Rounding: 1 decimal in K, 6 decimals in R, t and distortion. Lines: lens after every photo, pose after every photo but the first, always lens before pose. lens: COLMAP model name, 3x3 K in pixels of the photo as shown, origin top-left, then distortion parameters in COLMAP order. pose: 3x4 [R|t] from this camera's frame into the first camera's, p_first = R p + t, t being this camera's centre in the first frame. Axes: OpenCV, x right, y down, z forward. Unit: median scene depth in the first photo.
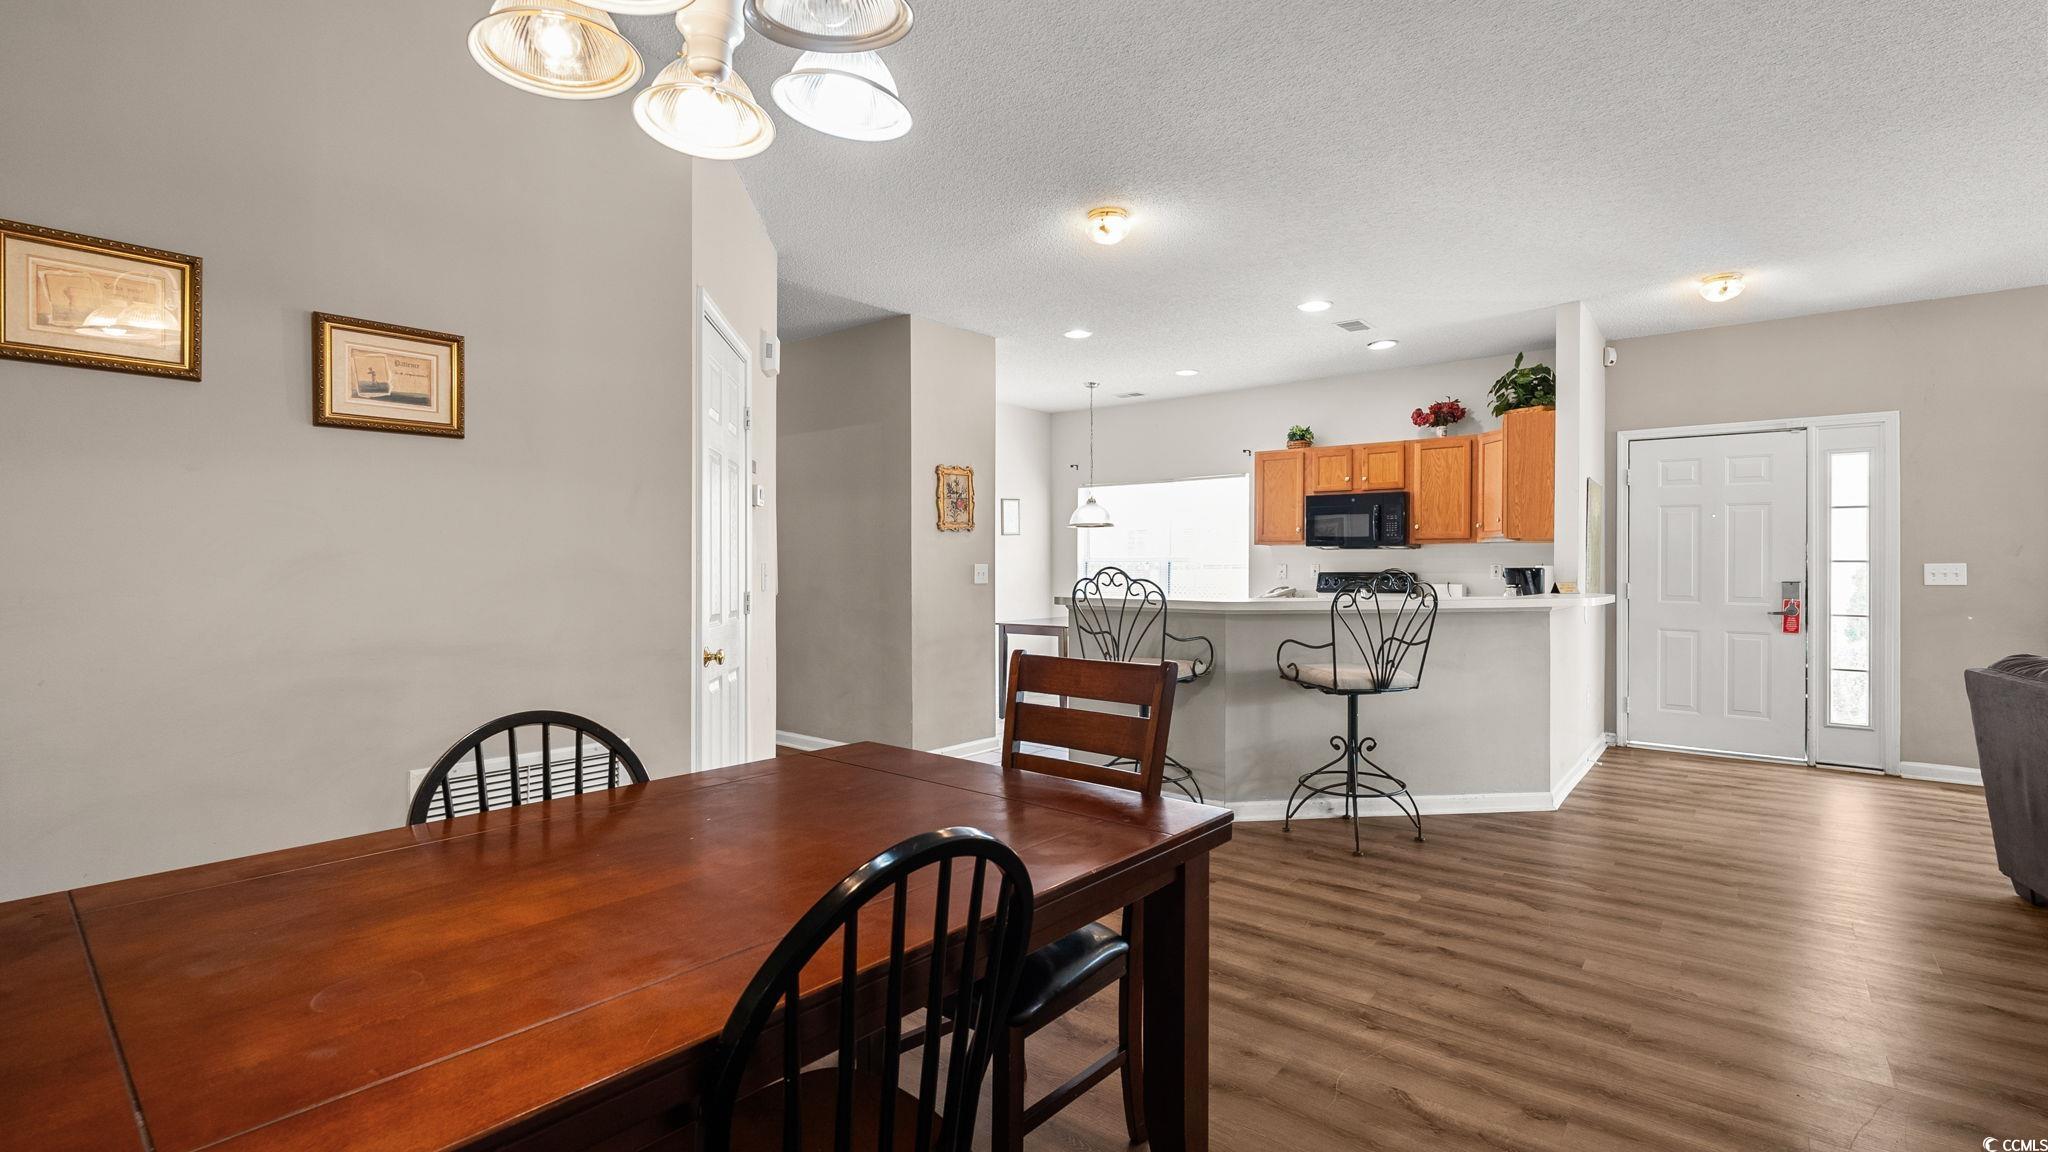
lens RADIAL K [[924.6, 0, 1028.1], [0, 924.6, 586.0], [0, 0, 1]] dist [-0.002135, 0.000616]
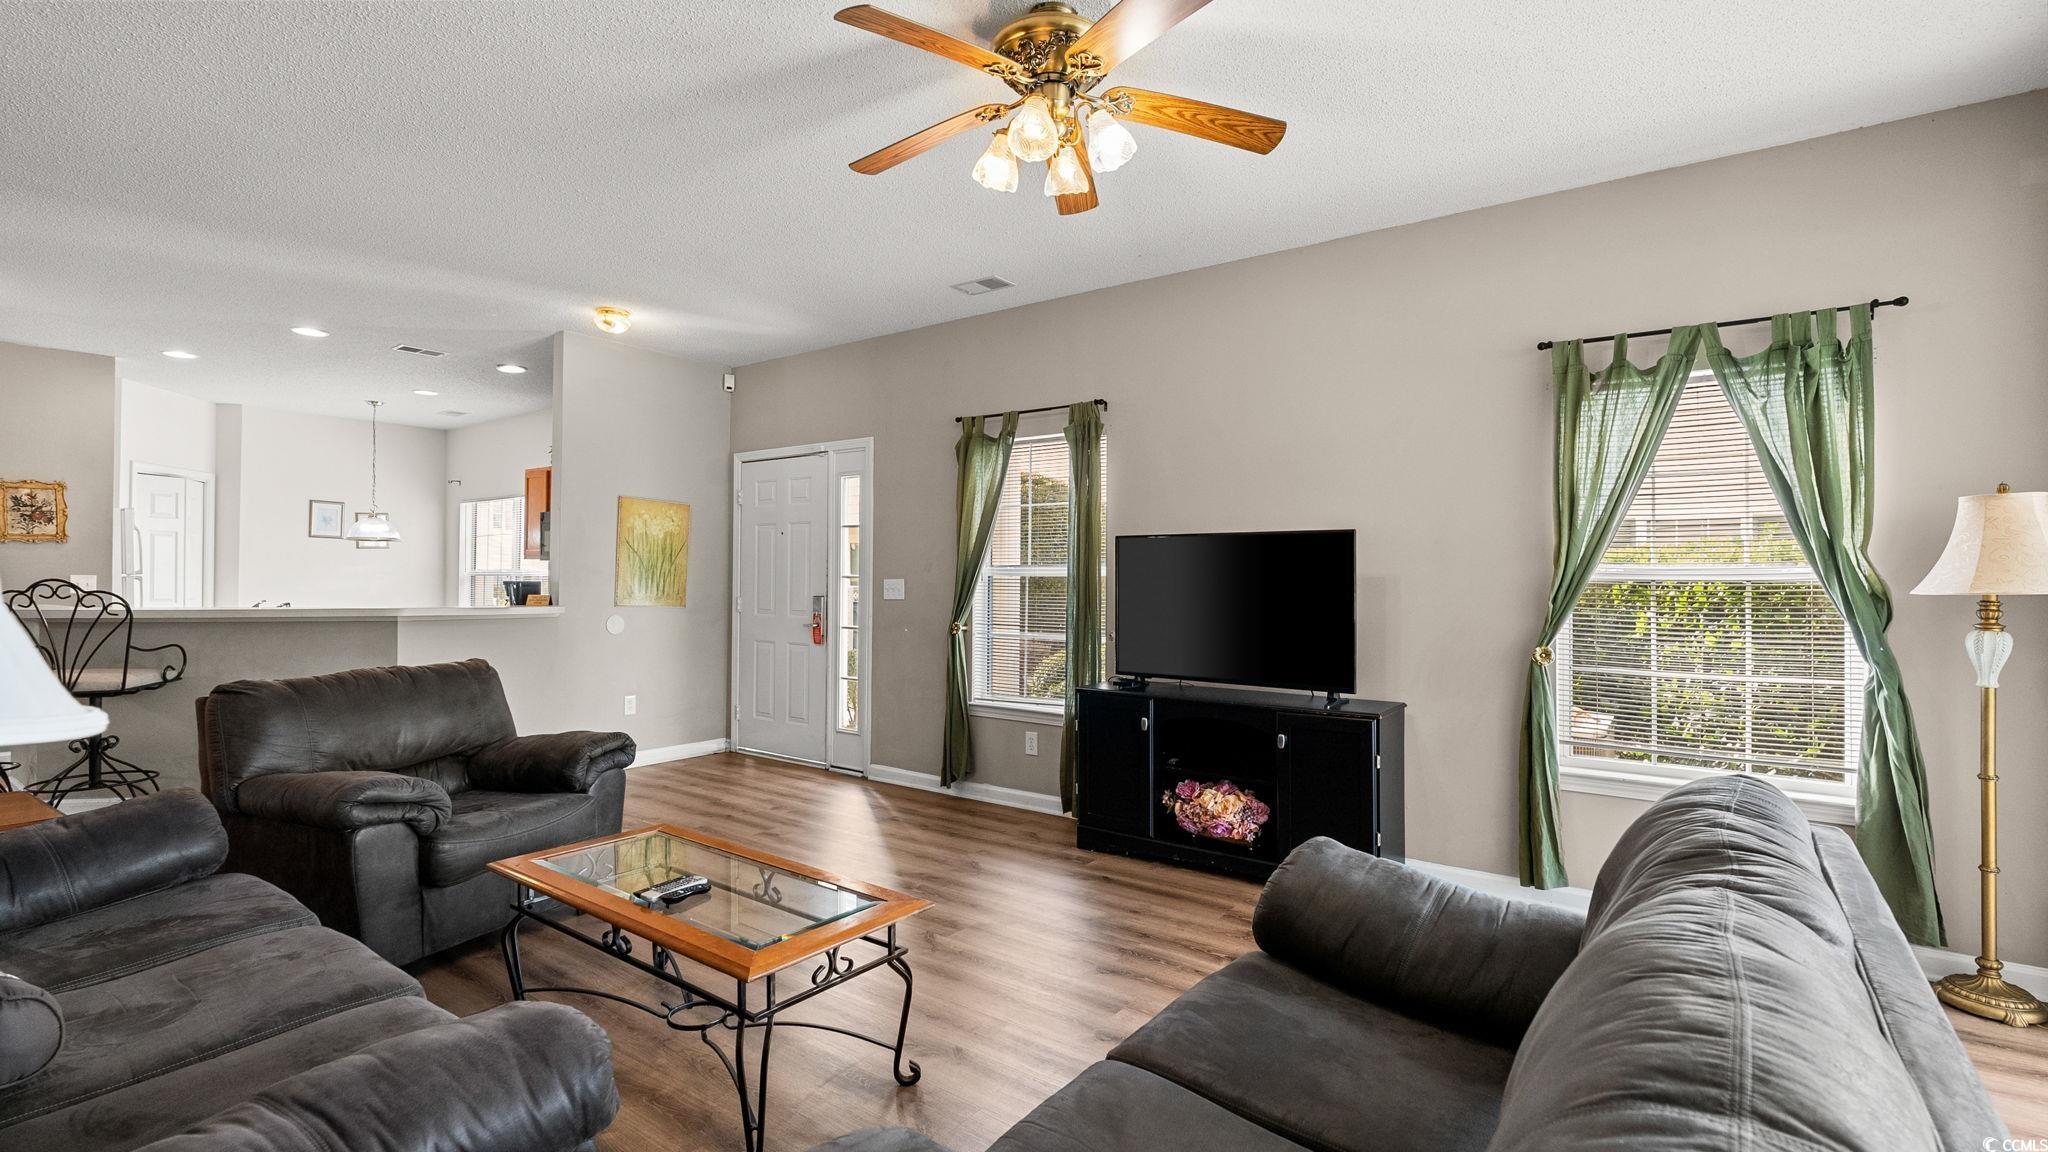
lens RADIAL K [[924.6, 0, 1016.4], [0, 924.6, 568.1], [0, 0, 1]] dist [-0.002135, 0.000616]
pose [[0.999025, 0.004924, 0.043870, 1.099182], [-0.003700, 0.999603, -0.027938, -0.008058], [-0.043990, 0.027749, 0.998647, -0.084053]]
